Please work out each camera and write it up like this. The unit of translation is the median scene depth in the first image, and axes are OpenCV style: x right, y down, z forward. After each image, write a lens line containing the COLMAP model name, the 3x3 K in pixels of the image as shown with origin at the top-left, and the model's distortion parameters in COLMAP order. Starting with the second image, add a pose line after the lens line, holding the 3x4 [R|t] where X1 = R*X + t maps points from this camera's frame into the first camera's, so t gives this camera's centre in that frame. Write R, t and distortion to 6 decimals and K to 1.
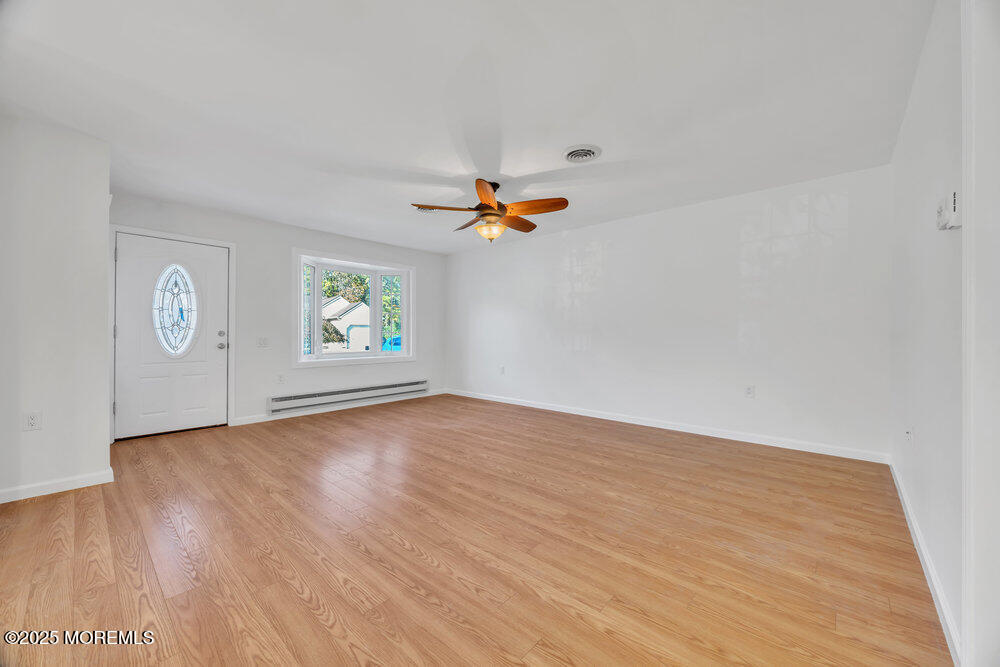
lens RADIAL K [[382.7, 0, 504.9], [0, 382.7, 332.5], [0, 0, 1]] dist [-0.001583, -0.000726]
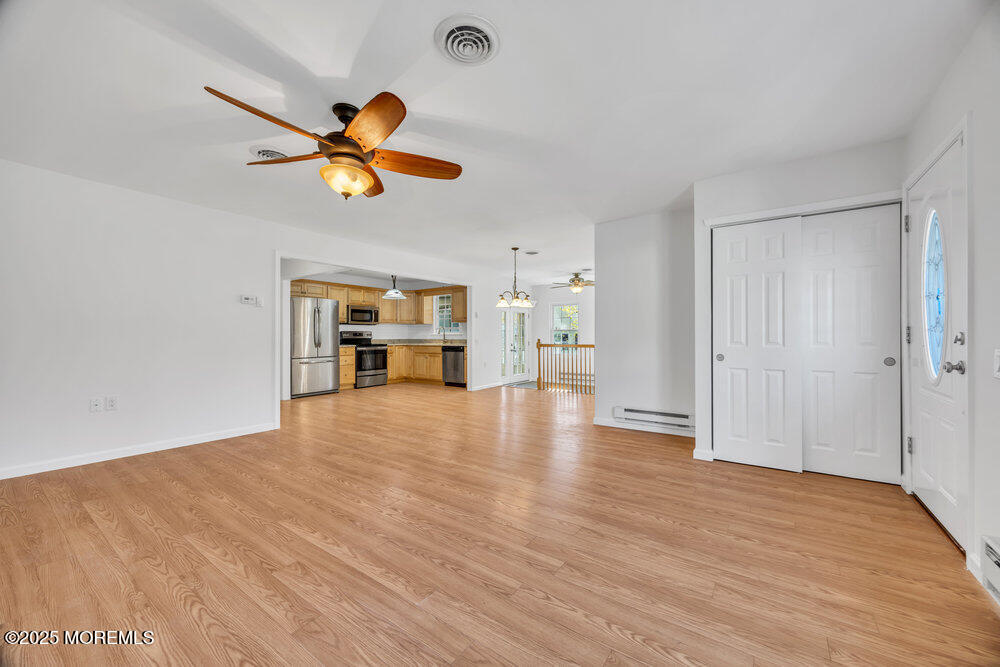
lens RADIAL K [[382.7, 0, 506.0], [0, 382.7, 335.1], [0, 0, 1]] dist [-0.001583, -0.000726]
pose [[-0.993654, 0.002789, -0.112443, -0.249069], [0.003092, 0.999992, -0.002516, -0.001719], [0.112435, -0.002847, -0.993655, 1.793902]]
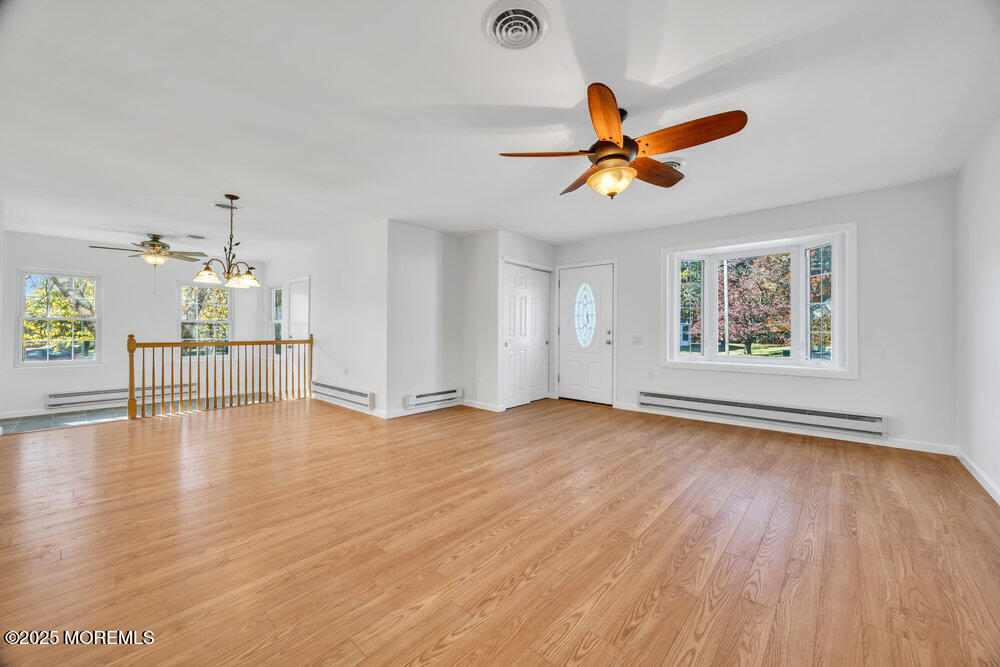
lens RADIAL K [[382.7, 0, 508.7], [0, 382.7, 330.5], [0, 0, 1]] dist [-0.001583, -0.000726]
pose [[0.004926, -0.002264, -0.999985, 0.682323], [-0.002663, 0.999994, -0.002278, 0.000078], [0.999984, 0.002674, 0.004920, 0.869678]]
